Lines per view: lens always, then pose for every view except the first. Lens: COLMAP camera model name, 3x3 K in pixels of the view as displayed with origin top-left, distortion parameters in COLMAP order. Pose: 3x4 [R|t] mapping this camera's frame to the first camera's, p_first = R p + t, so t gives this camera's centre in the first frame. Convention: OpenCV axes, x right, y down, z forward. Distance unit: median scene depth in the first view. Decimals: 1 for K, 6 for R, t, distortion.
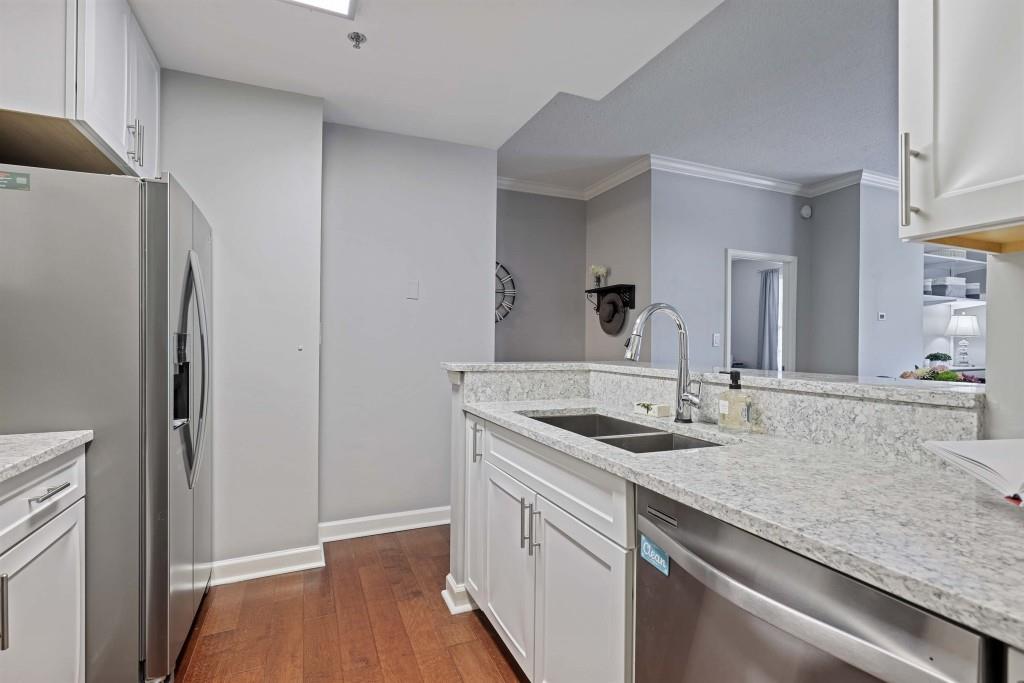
lens RADIAL K [[482.0, 0, 508.5], [0, 482.0, 343.5], [0, 0, 1]] dist [0.002123, 0.000275]
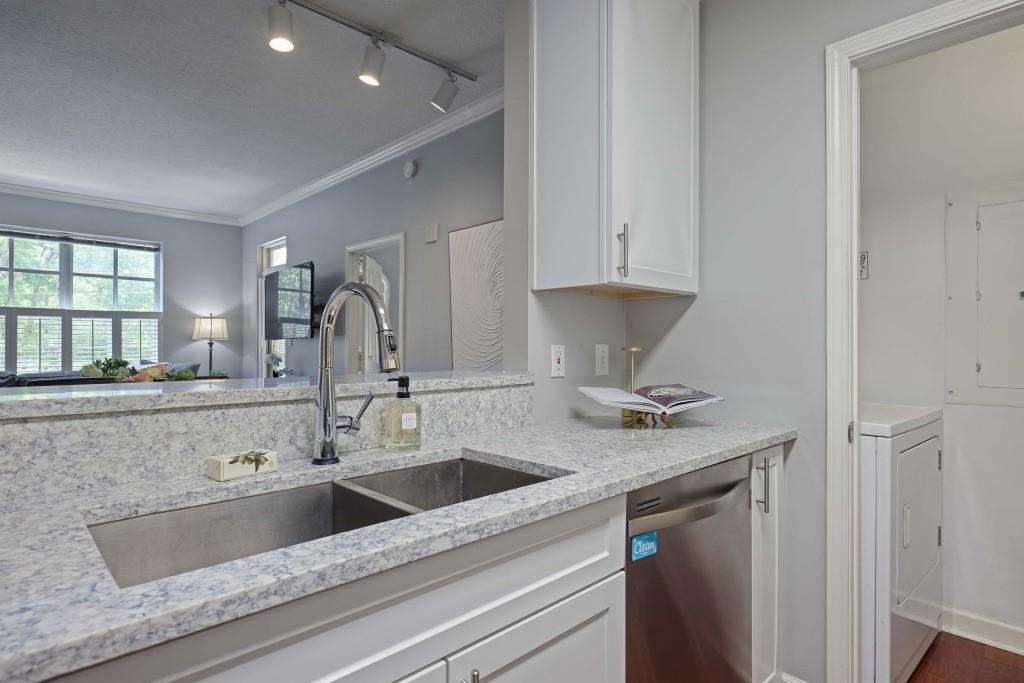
lens RADIAL K [[545.0, 0, 512.0], [0, 545.0, 341.5], [0, 0, 1]] dist [-0.000156, -0.000016]
pose [[-0.353899, -0.006212, 0.935263, -0.475827], [-0.005775, 0.999973, 0.004457, -0.008953], [-0.935266, -0.003824, -0.353926, 1.140401]]
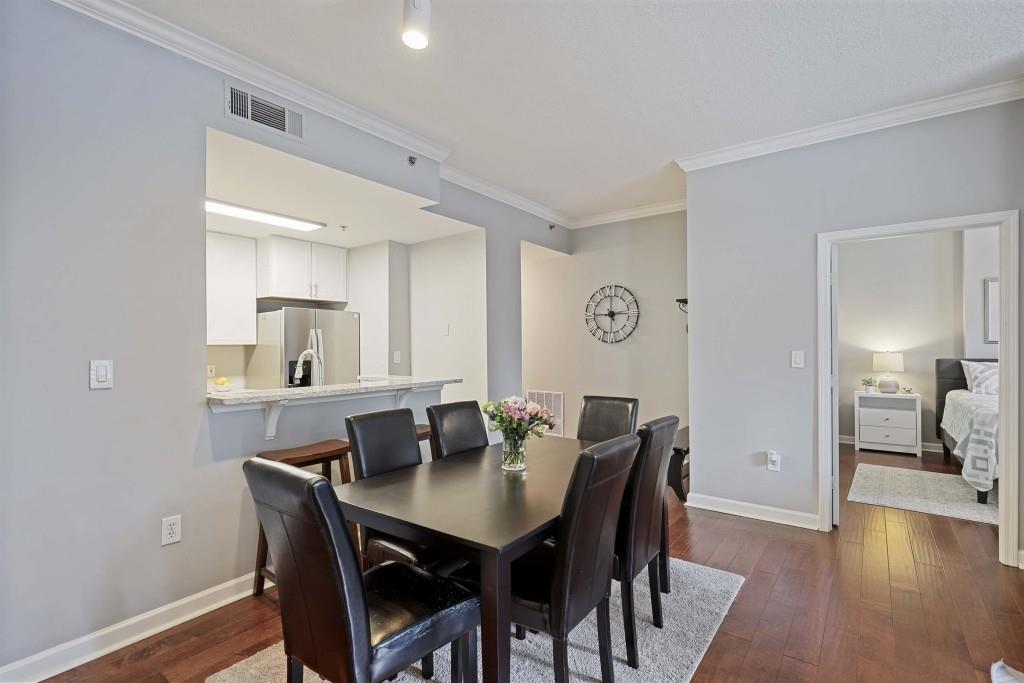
lens RADIAL K [[482.0, 0, 508.5], [0, 482.0, 343.5], [0, 0, 1]] dist [0.002123, 0.000275]
pose [[0.493692, -0.014717, -0.869512, 2.732333], [0.005249, 0.999889, -0.013944, -0.075720], [0.869621, 0.002320, 0.493715, 0.753780]]
